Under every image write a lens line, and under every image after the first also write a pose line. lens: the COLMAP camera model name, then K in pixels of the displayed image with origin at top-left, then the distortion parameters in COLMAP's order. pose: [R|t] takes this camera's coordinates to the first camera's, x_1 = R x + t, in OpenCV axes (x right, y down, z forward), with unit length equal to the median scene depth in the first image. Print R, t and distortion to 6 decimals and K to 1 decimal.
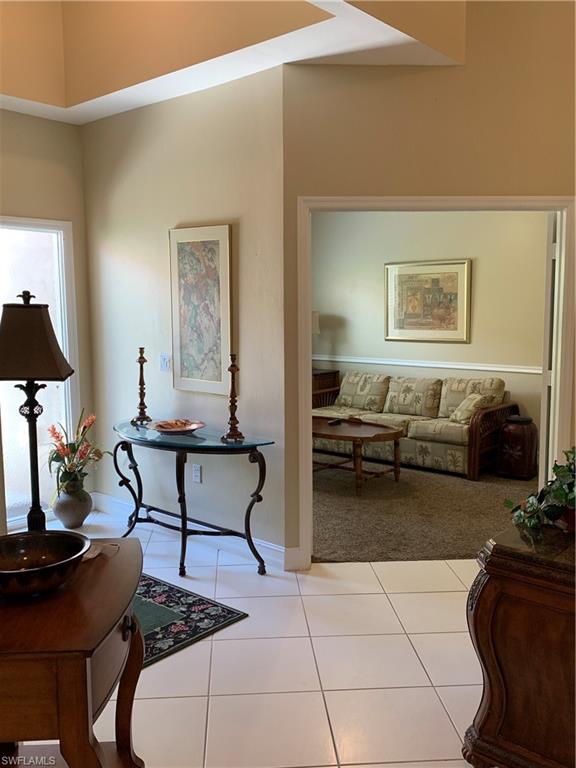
lens RADIAL K [[702.0, 0, 286.8], [0, 702.0, 382.2], [0, 0, 1]] dist [0.009538, 0.000000]
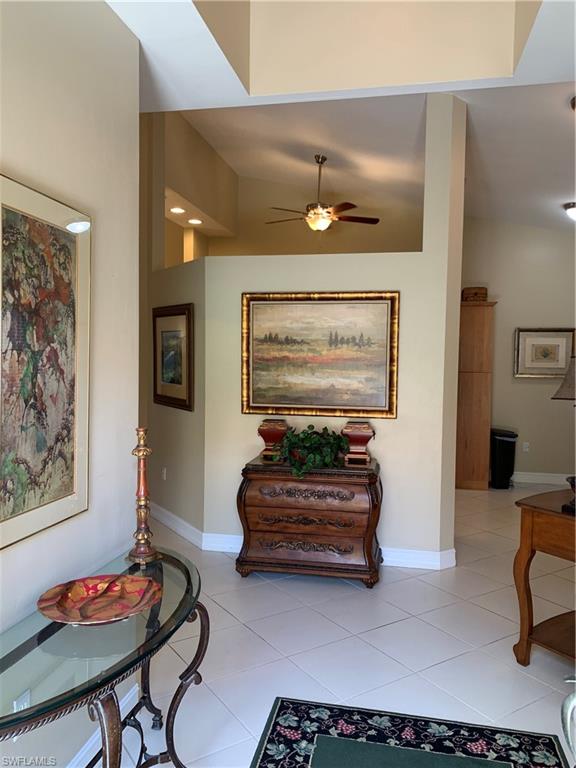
lens RADIAL K [[584.0, 0, 291.6], [0, 584.0, 385.6], [0, 0, 1]] dist [0.021072, -0.011073]
pose [[-0.496885, -0.043600, 0.866720, -0.571545], [0.092344, 0.990410, 0.102763, -0.113534], [-0.862889, 0.131097, -0.488094, 1.064923]]
